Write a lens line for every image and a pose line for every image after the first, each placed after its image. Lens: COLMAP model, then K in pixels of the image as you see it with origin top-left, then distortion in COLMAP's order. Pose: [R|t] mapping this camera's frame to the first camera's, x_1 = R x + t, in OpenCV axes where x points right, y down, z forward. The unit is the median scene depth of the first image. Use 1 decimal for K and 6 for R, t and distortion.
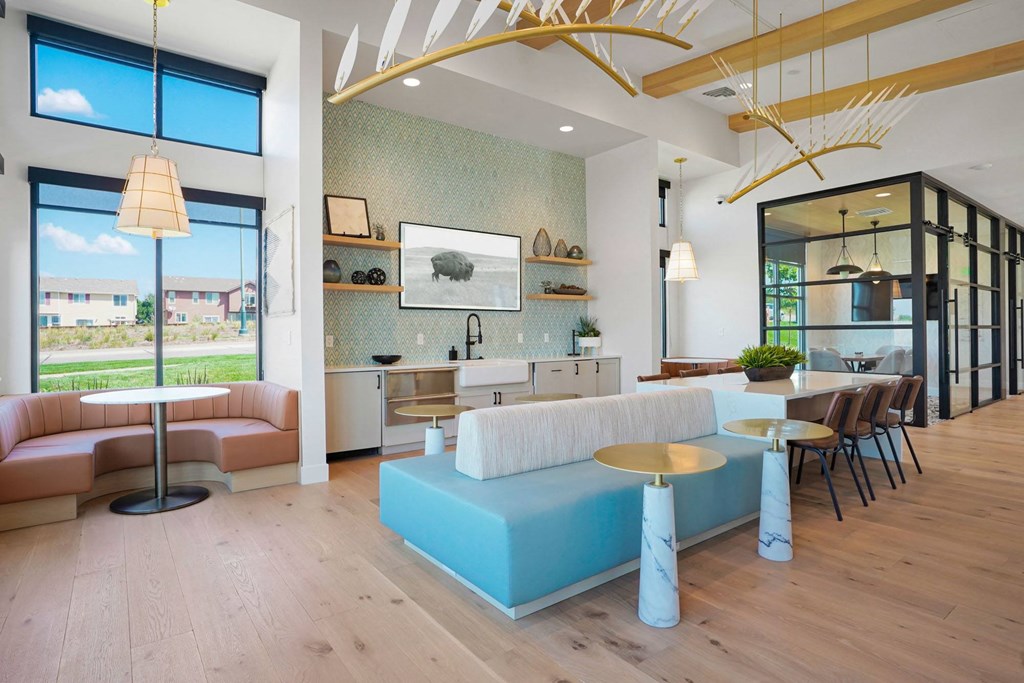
lens RADIAL K [[530.1, 0, 510.0], [0, 530.1, 334.3], [0, 0, 1]] dist [-0.022076, 0.010447]
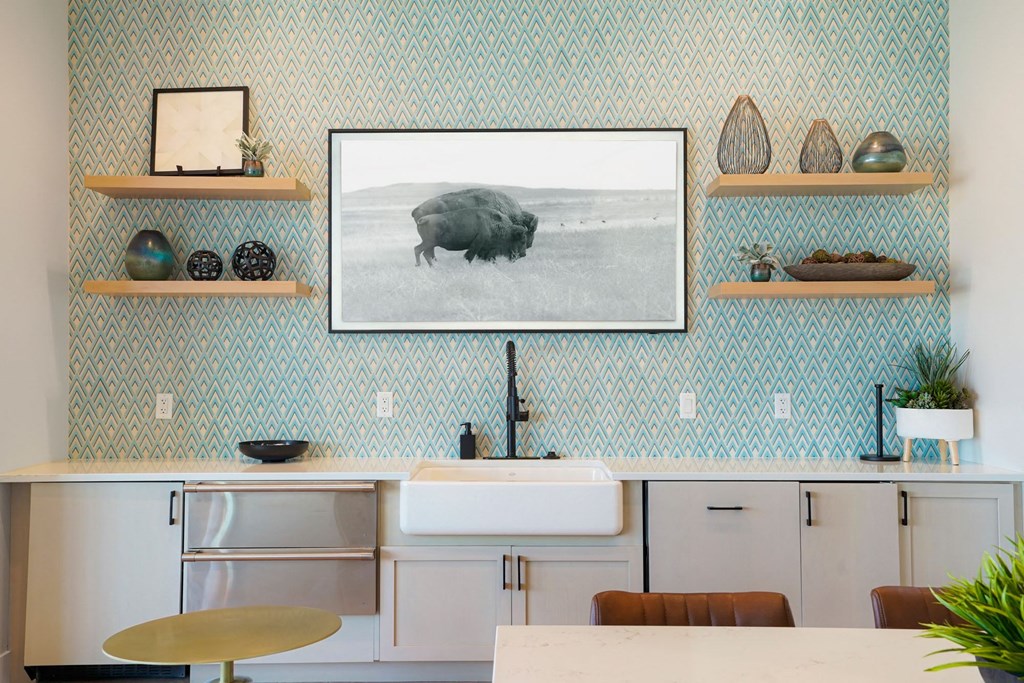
lens RADIAL K [[973.9, 0, 513.6], [0, 973.9, 348.9], [0, 0, 1]] dist [0.101021, 0.000000]
pose [[0.801100, -0.002545, -0.598526, 0.352314], [-0.008102, 0.999853, -0.015097, -0.022604], [0.598476, 0.016944, 0.800961, 0.413471]]
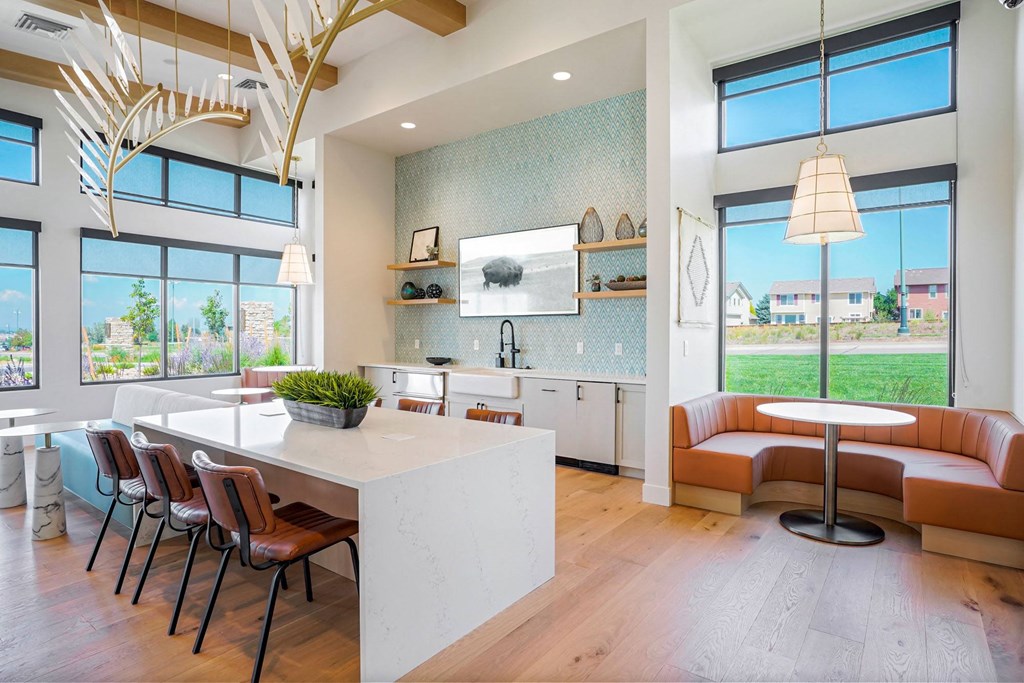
lens RADIAL K [[557.0, 0, 516.1], [0, 557.0, 345.7], [0, 0, 1]] dist [-0.039203, -0.000164]
pose [[0.277774, 0.034789, -0.960016, 0.876255], [-0.008695, 0.999394, 0.033700, -0.026401], [0.960607, -0.001014, 0.277908, 0.719271]]
